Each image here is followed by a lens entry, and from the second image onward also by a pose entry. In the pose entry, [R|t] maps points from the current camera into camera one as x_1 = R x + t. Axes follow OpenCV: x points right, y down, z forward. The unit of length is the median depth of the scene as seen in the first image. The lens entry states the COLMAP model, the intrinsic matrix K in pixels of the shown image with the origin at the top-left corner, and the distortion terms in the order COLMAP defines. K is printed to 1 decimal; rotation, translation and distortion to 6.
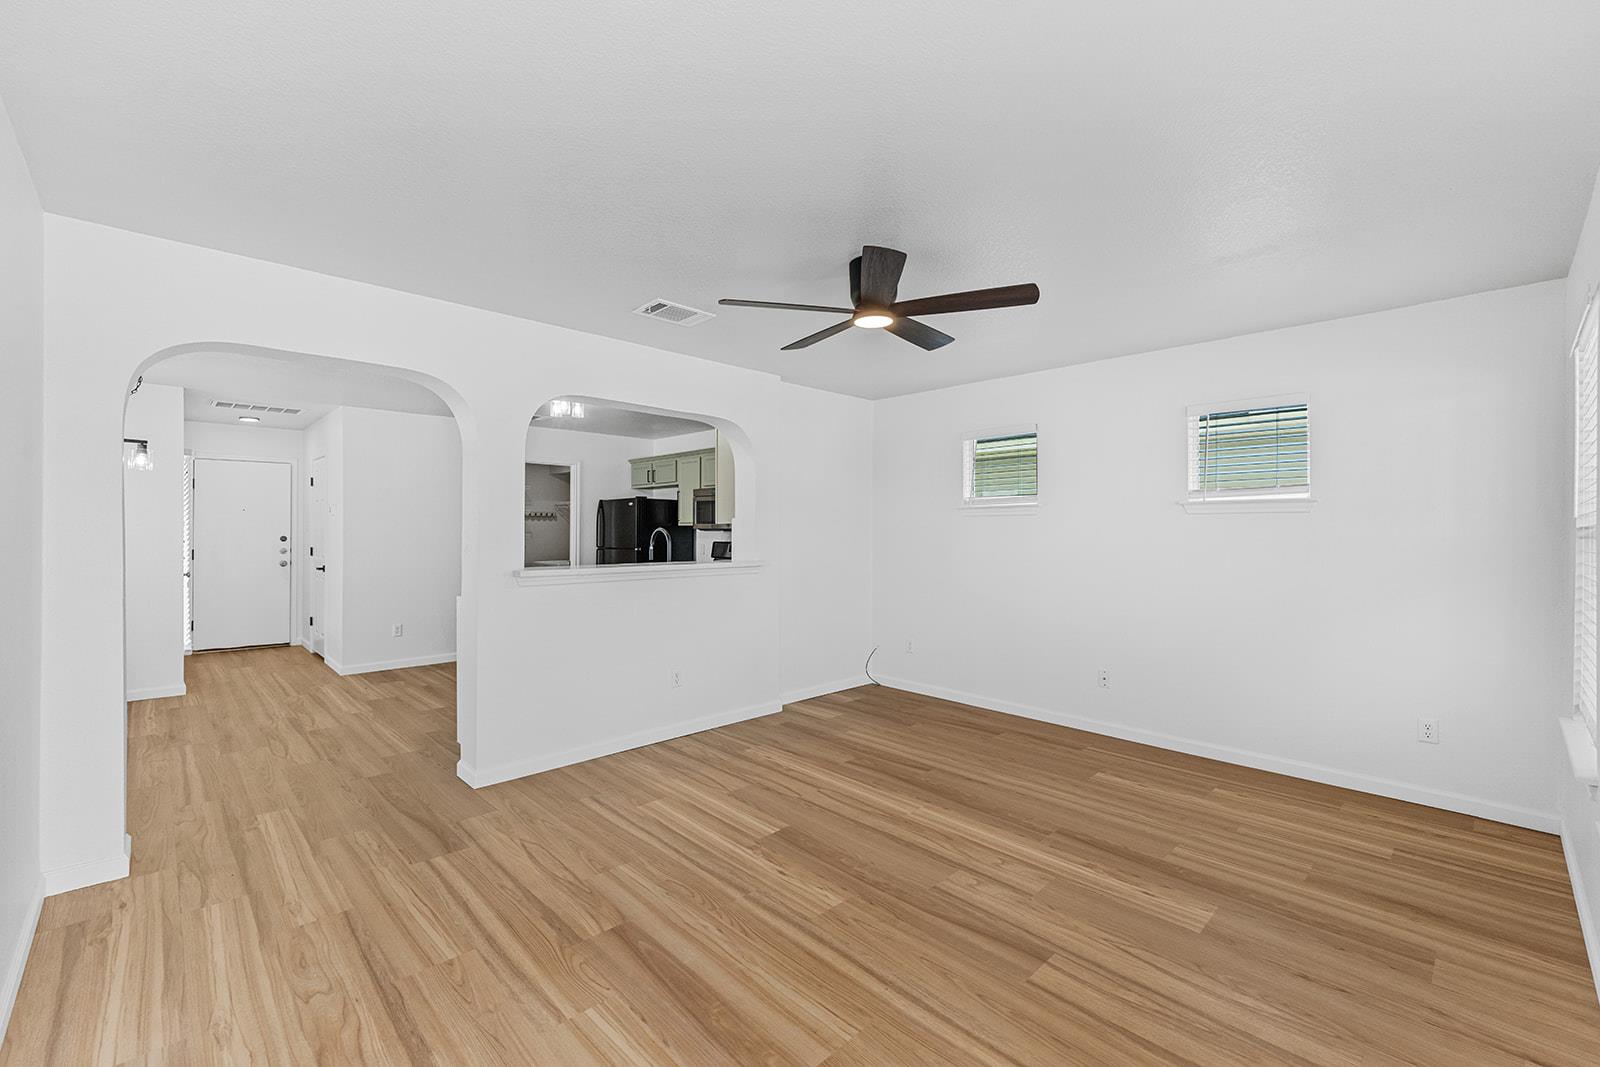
lens RADIAL K [[666.8, 0, 798.1], [0, 666.8, 538.3], [0, 0, 1]] dist [0.026953, -0.000103]
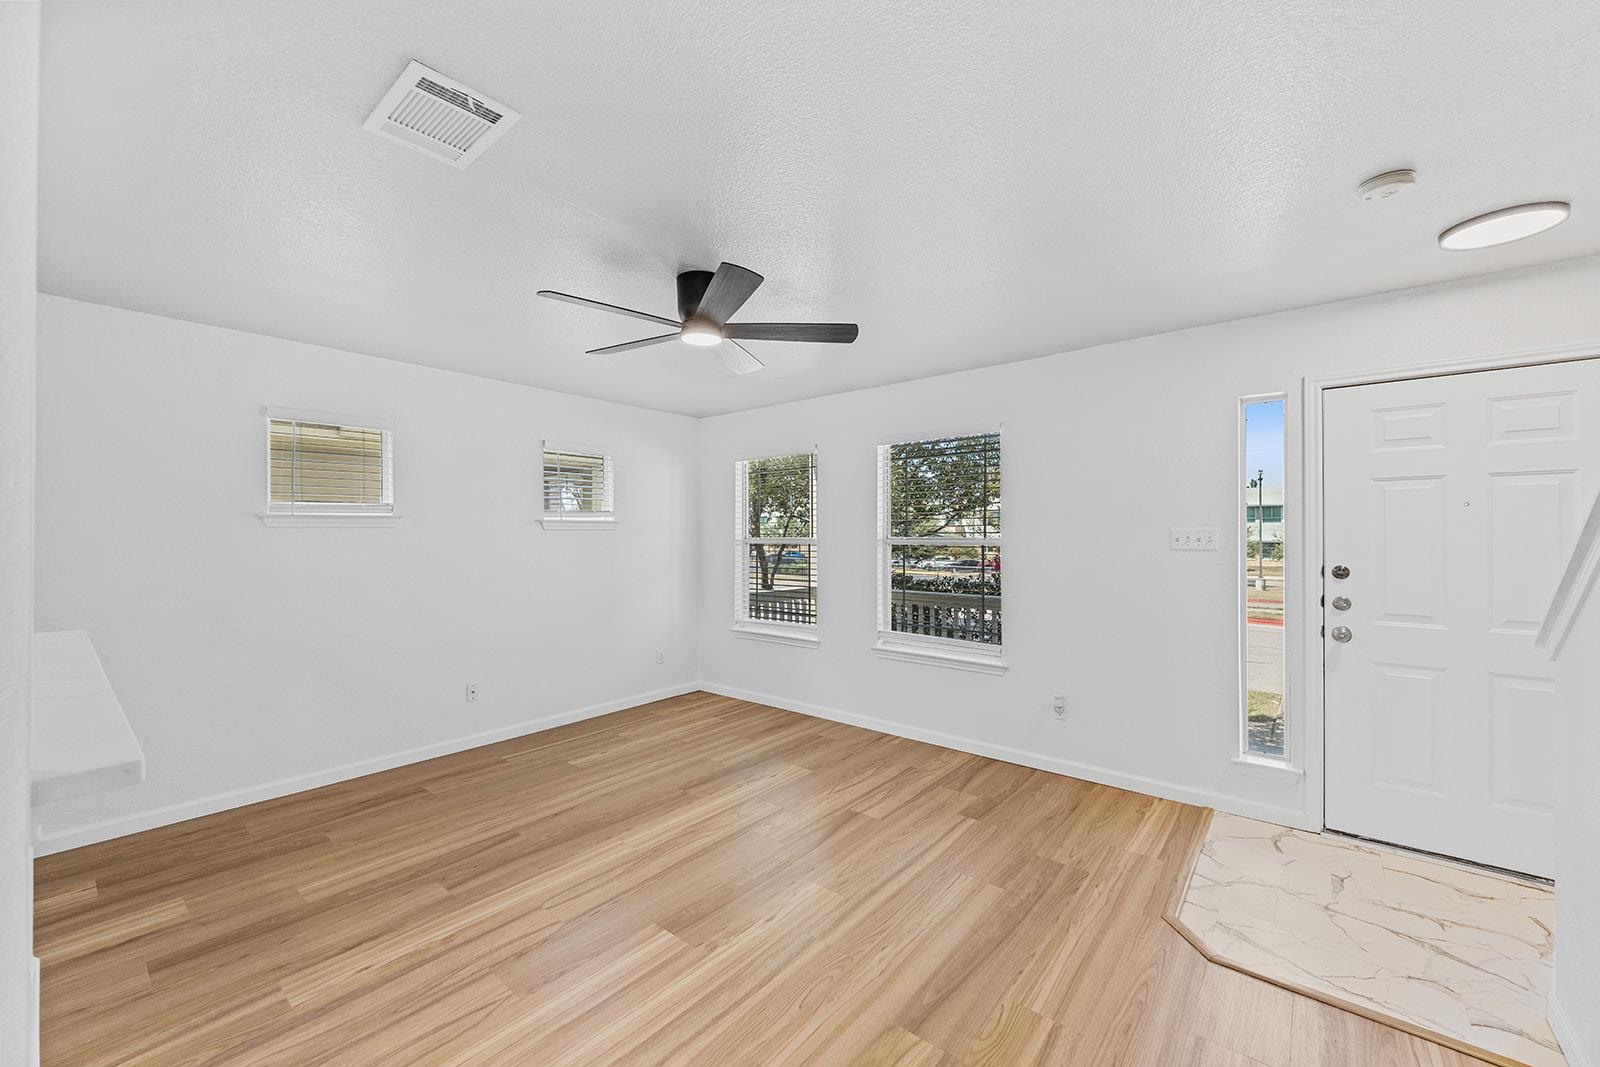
lens RADIAL K [[631.4, 0, 785.0], [0, 631.4, 531.4], [0, 0, 1]] dist [0.013123, -0.000500]
pose [[-0.104278, 0.004412, 0.994538, -0.685494], [0.012767, 0.999914, -0.003097, -0.028363], [-0.994466, 0.012374, -0.104325, 0.806568]]
